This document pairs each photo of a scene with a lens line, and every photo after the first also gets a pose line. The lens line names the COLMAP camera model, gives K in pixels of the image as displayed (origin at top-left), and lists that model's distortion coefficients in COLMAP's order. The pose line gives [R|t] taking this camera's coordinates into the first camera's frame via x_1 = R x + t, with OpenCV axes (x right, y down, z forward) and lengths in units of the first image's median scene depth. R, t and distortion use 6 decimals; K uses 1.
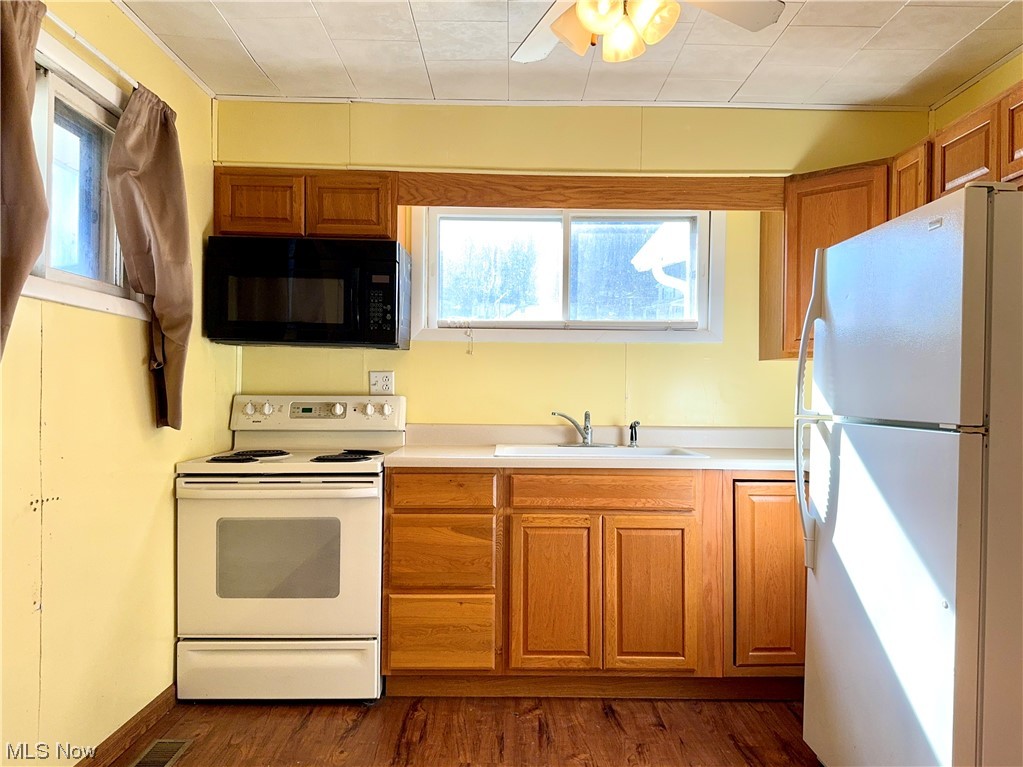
lens RADIAL K [[771.7, 0, 511.6], [0, 771.7, 382.0], [0, 0, 1]] dist [0.065108, -0.135170]
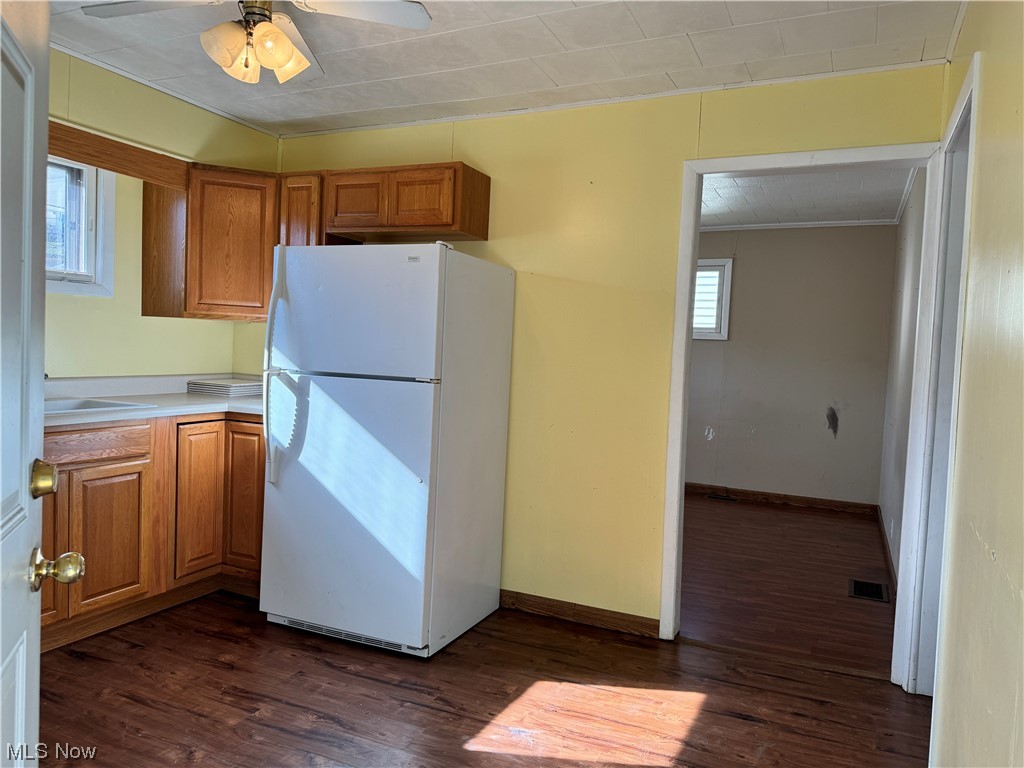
lens RADIAL K [[710.3, 0, 533.0], [0, 710.3, 381.8], [0, 0, 1]] dist [0.054775, -0.081226]
pose [[0.397706, -0.035750, 0.916816, -0.491158], [-0.049566, 0.996944, 0.060376, -0.028749], [-0.916173, -0.069455, 0.394719, 0.088076]]
